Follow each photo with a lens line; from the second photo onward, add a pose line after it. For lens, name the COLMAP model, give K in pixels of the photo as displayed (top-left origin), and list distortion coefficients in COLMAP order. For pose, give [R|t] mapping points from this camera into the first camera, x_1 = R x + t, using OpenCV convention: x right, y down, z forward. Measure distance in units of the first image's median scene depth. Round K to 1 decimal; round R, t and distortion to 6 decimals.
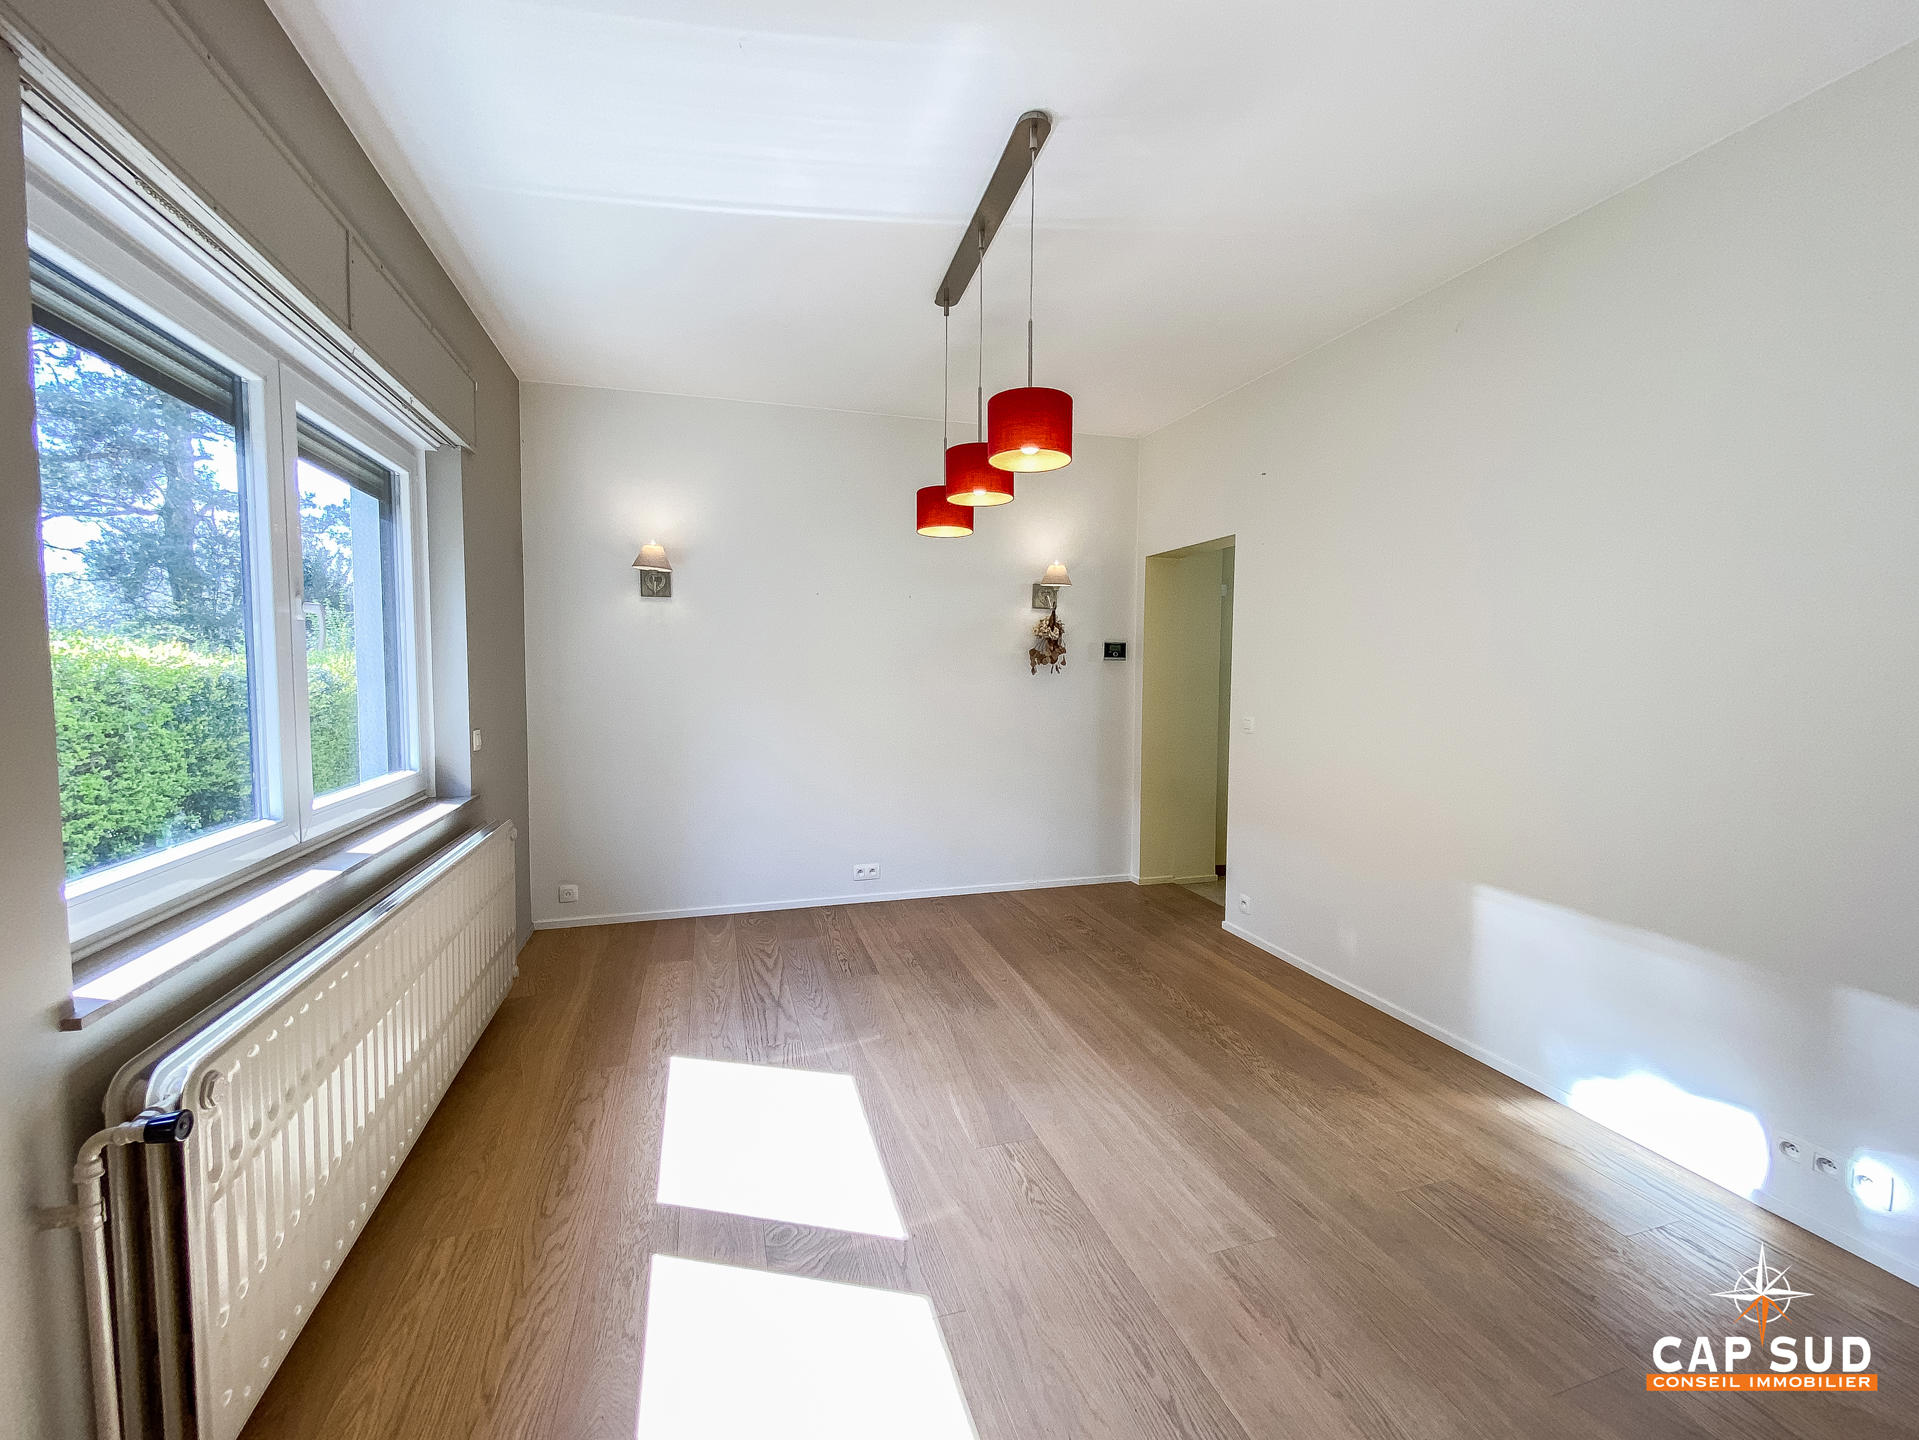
lens RADIAL K [[784.3, 0, 959.5], [0, 784.3, 720.0], [0, 0, 1]] dist [-0.012393, -0.000155]
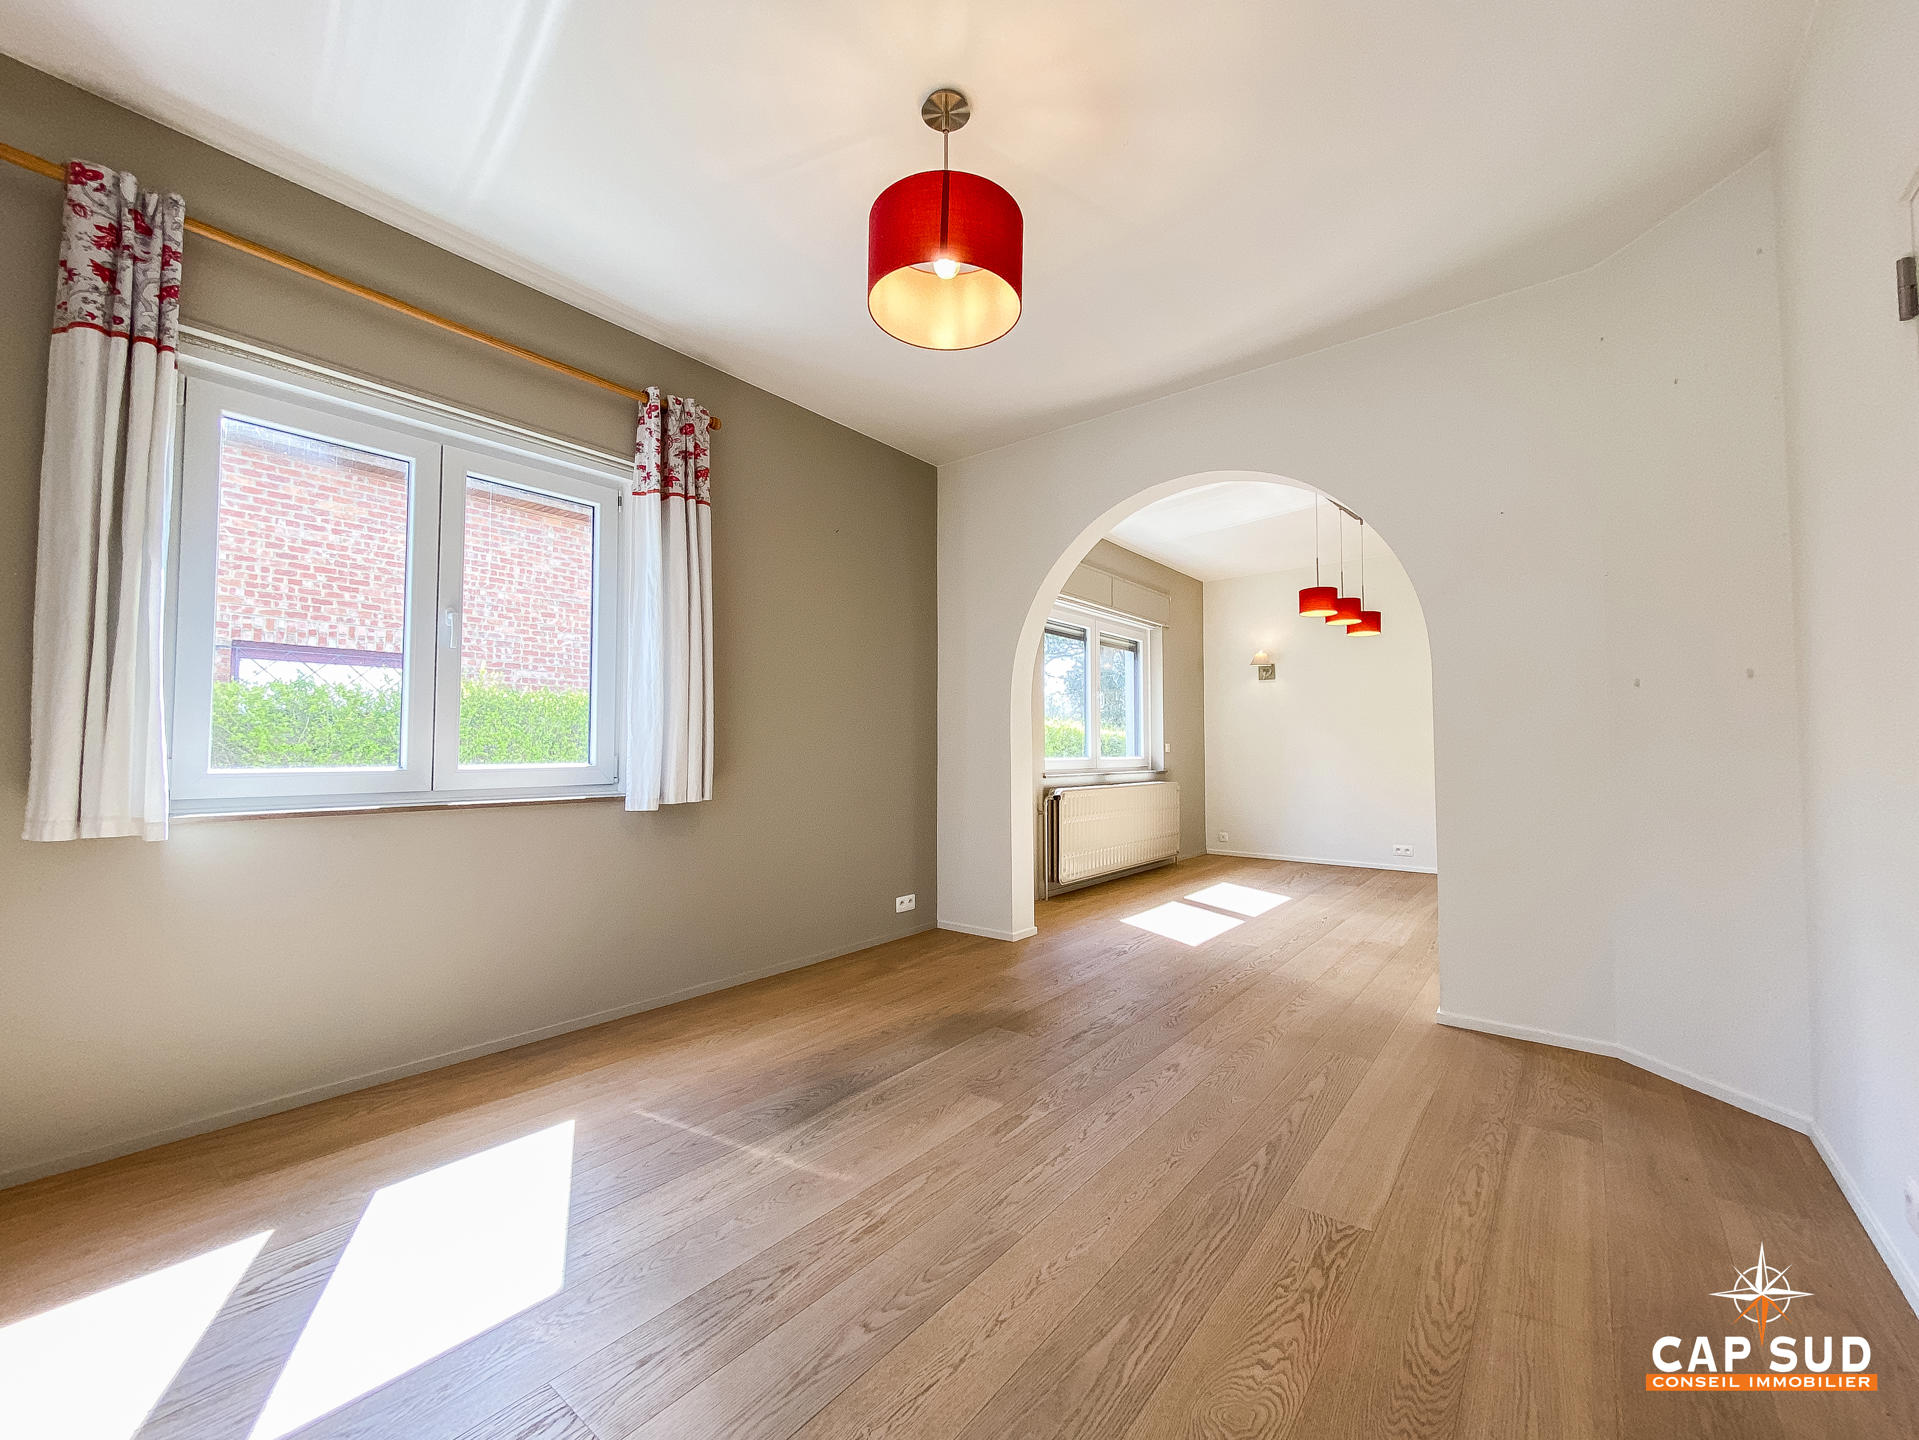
lens RADIAL K [[790.2, 0, 959.5], [0, 790.2, 720.0], [0, 0, 1]] dist [-0.000944, 0.000017]
pose [[0.557995, -0.038837, -0.828935, 0.775103], [-0.053409, 0.995152, -0.082577, 0.134804], [0.828124, 0.090351, 0.553216, -0.644378]]
